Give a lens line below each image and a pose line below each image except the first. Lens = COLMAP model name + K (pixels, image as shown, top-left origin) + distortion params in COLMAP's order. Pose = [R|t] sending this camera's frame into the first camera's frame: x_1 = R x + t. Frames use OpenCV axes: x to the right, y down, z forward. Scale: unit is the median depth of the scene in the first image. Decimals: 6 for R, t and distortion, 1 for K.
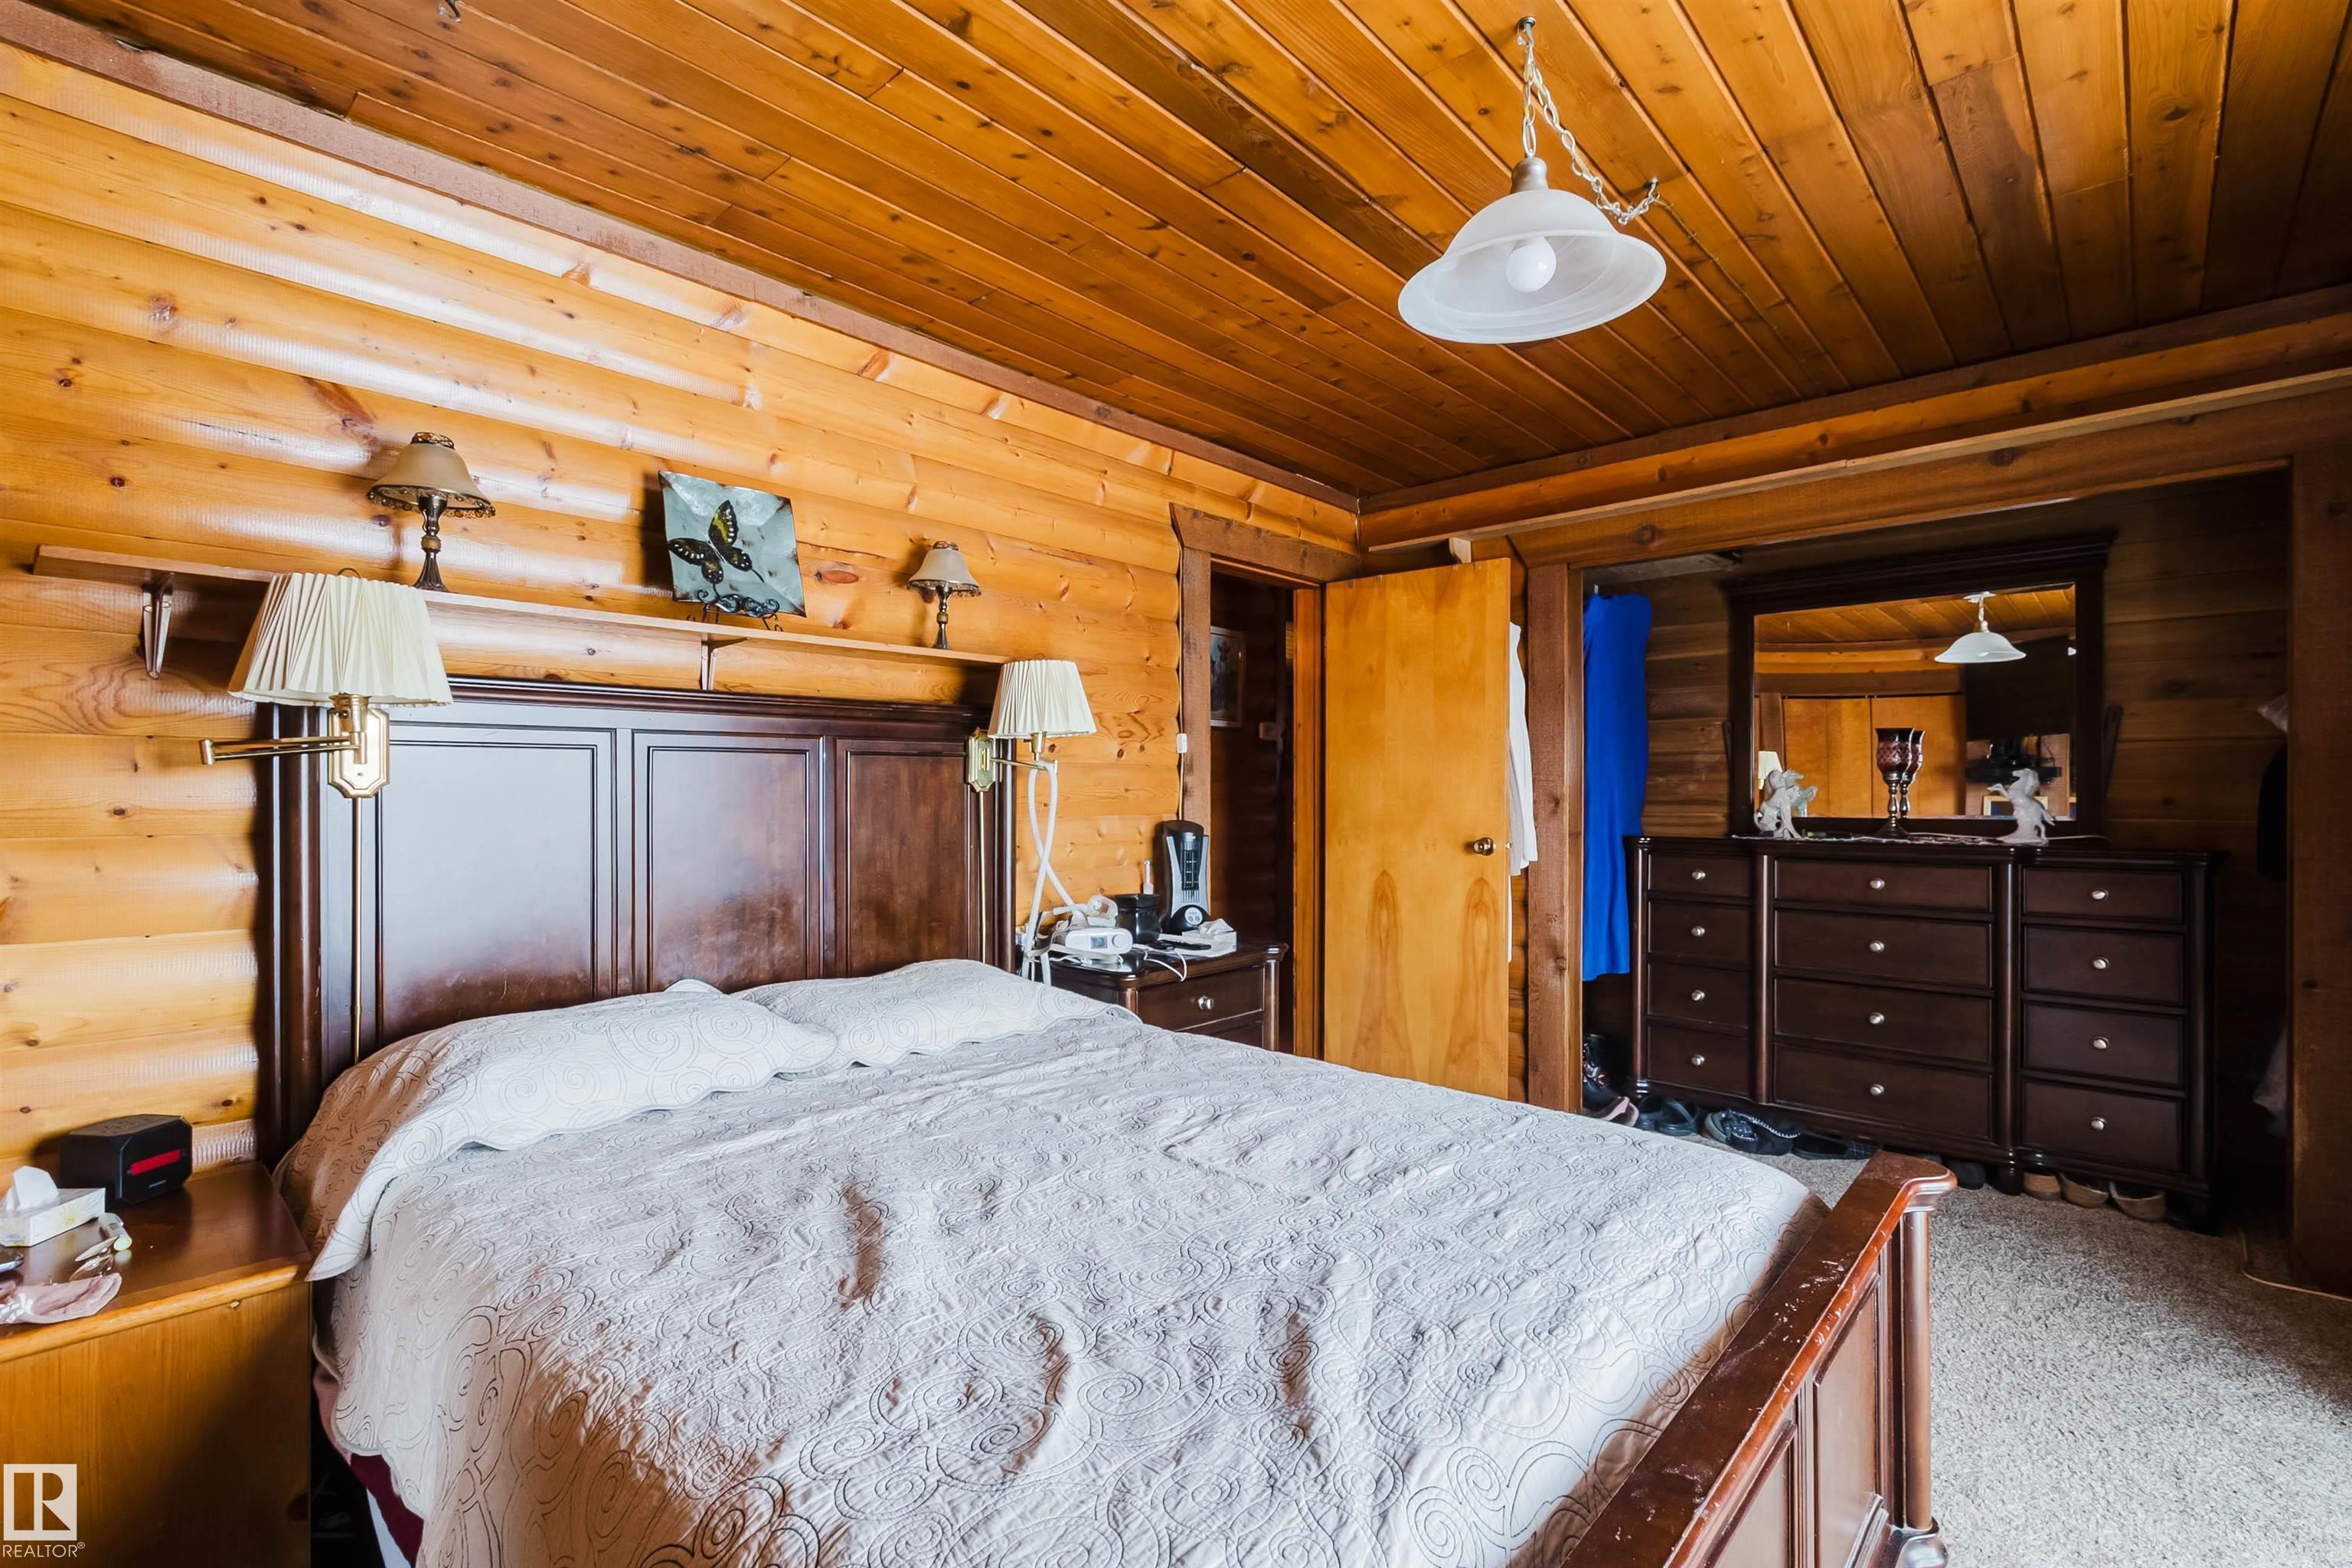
lens RADIAL K [[1081.8, 0, 1176.0], [0, 1081.8, 784.0], [0, 0, 1]] dist [0.003974, 0.000558]
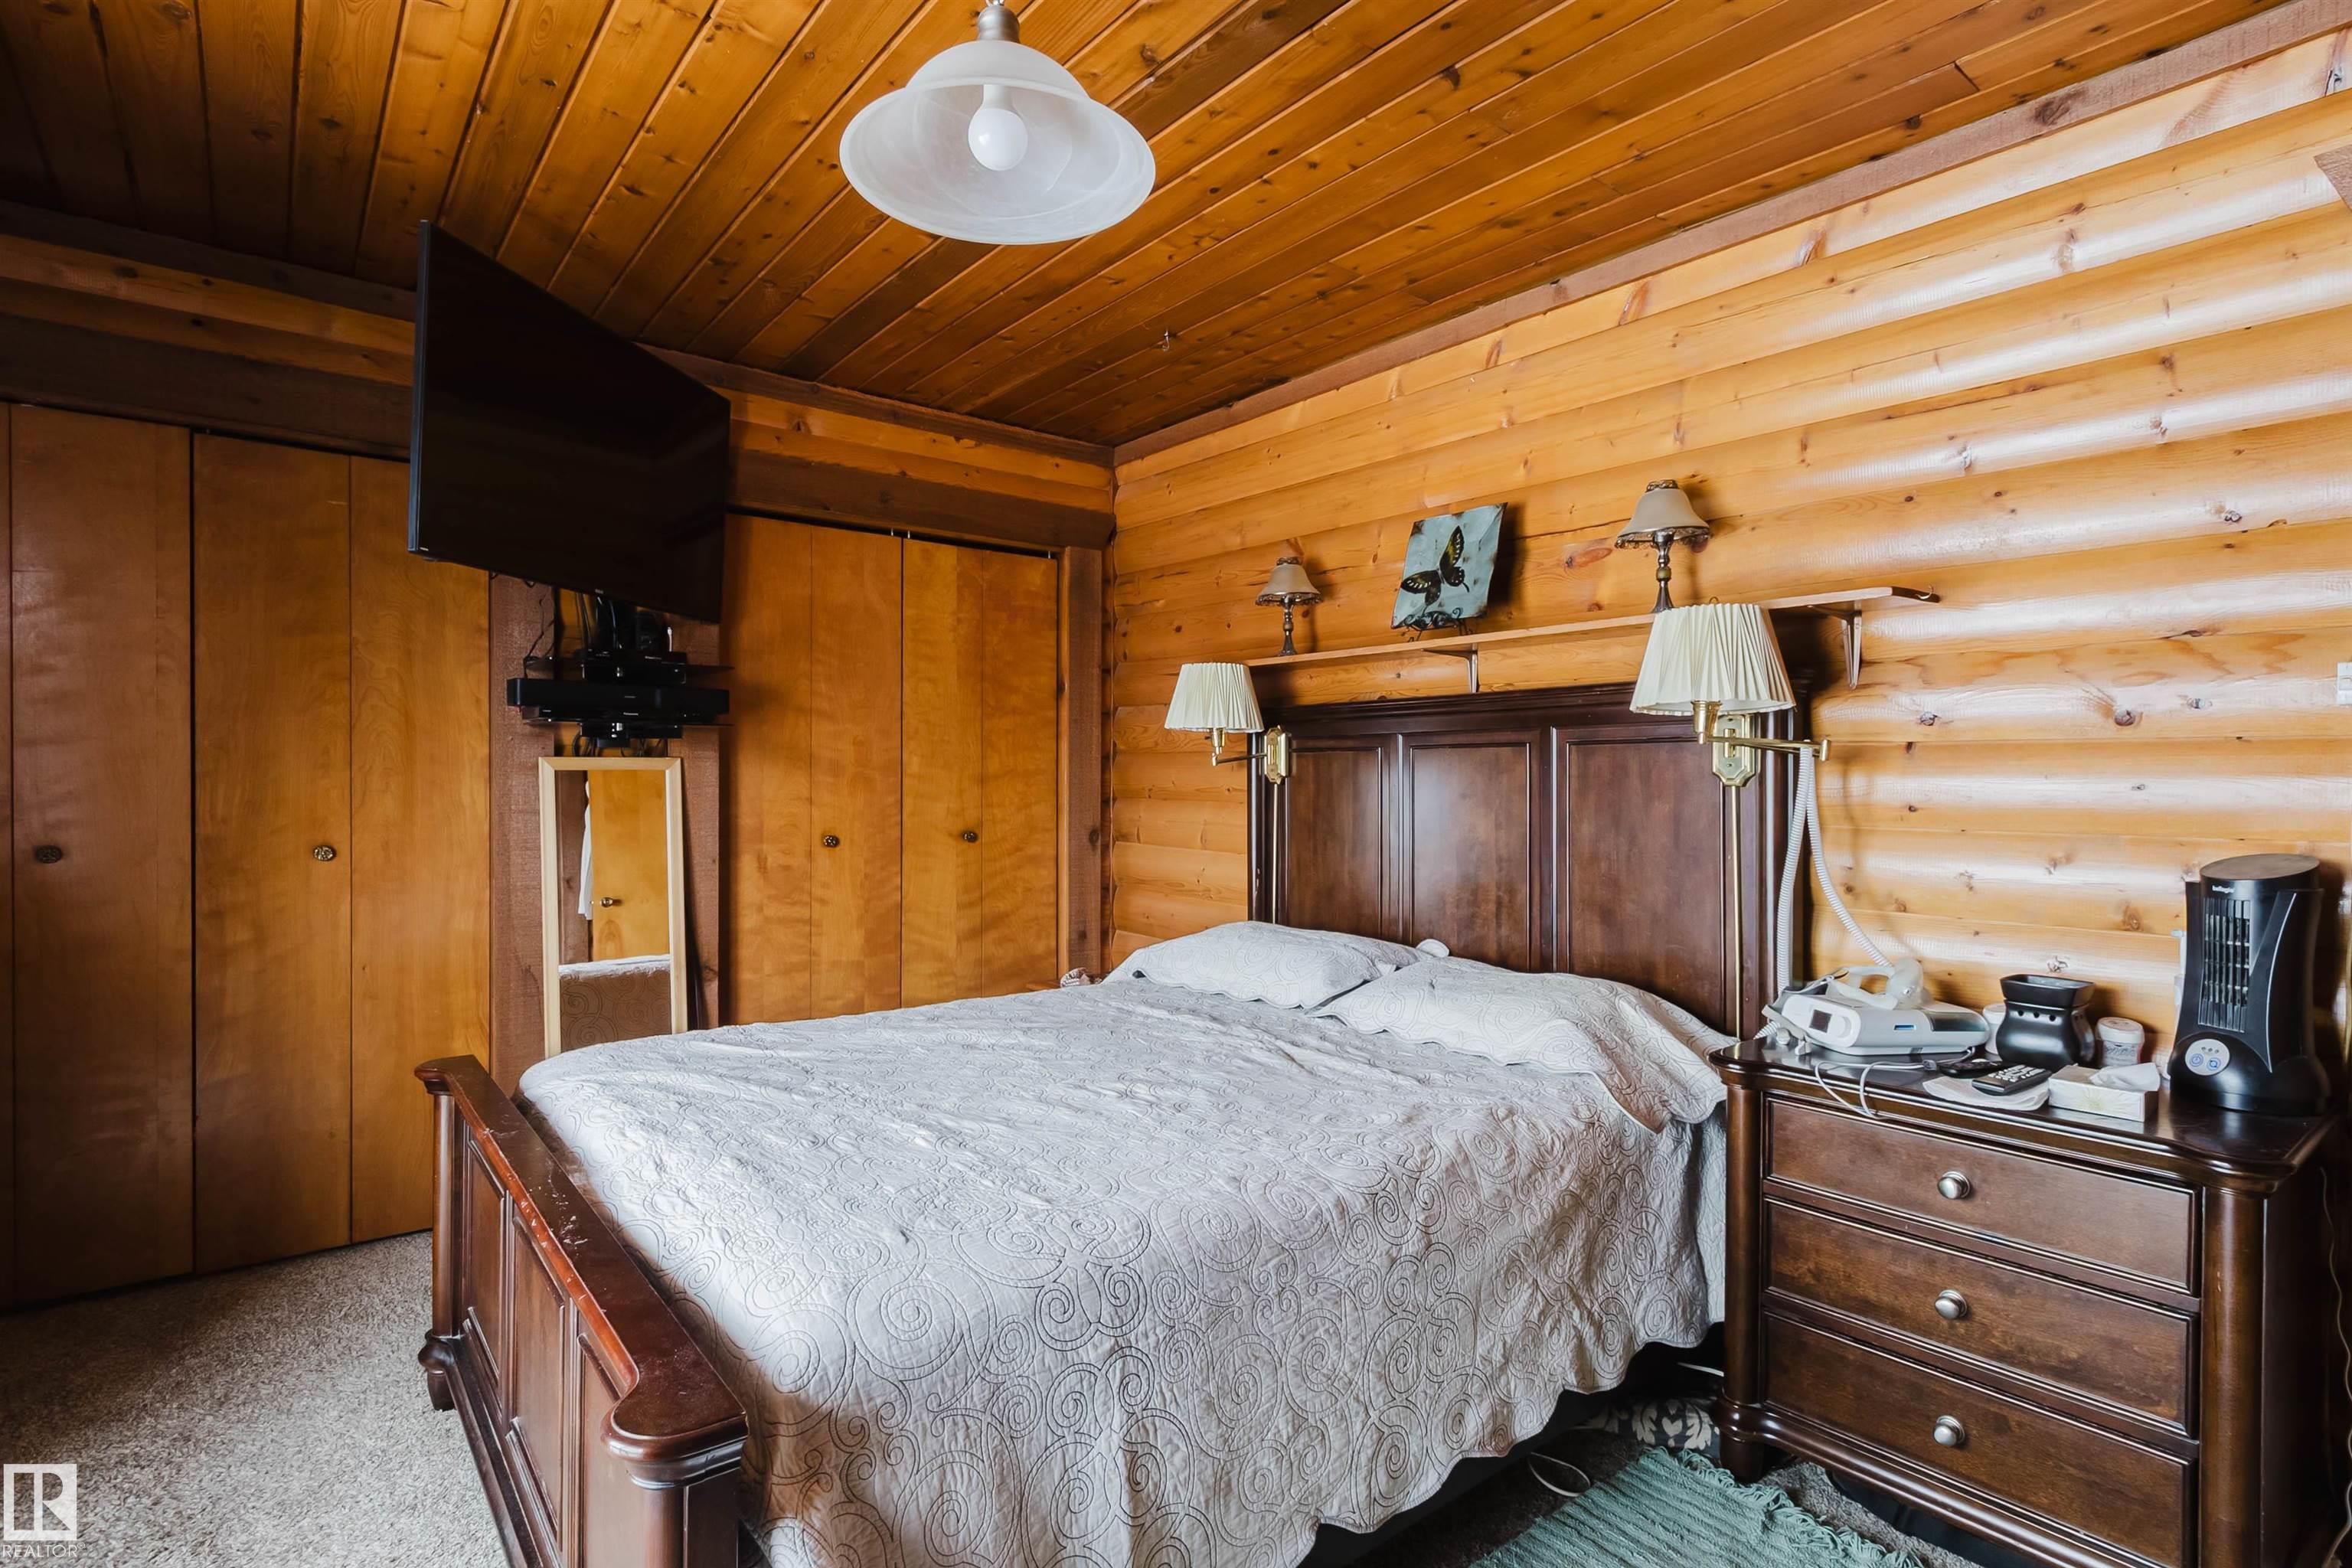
lens RADIAL K [[1138.5, 0, 1165.8], [0, 1138.5, 783.6], [0, 0, 1]] dist [0.003955, -0.004062]
pose [[-0.171121, 0.006966, -0.985225, 0.786937], [0.000397, 0.999975, 0.007001, -0.000335], [0.985250, 0.000807, -0.171120, 0.867620]]
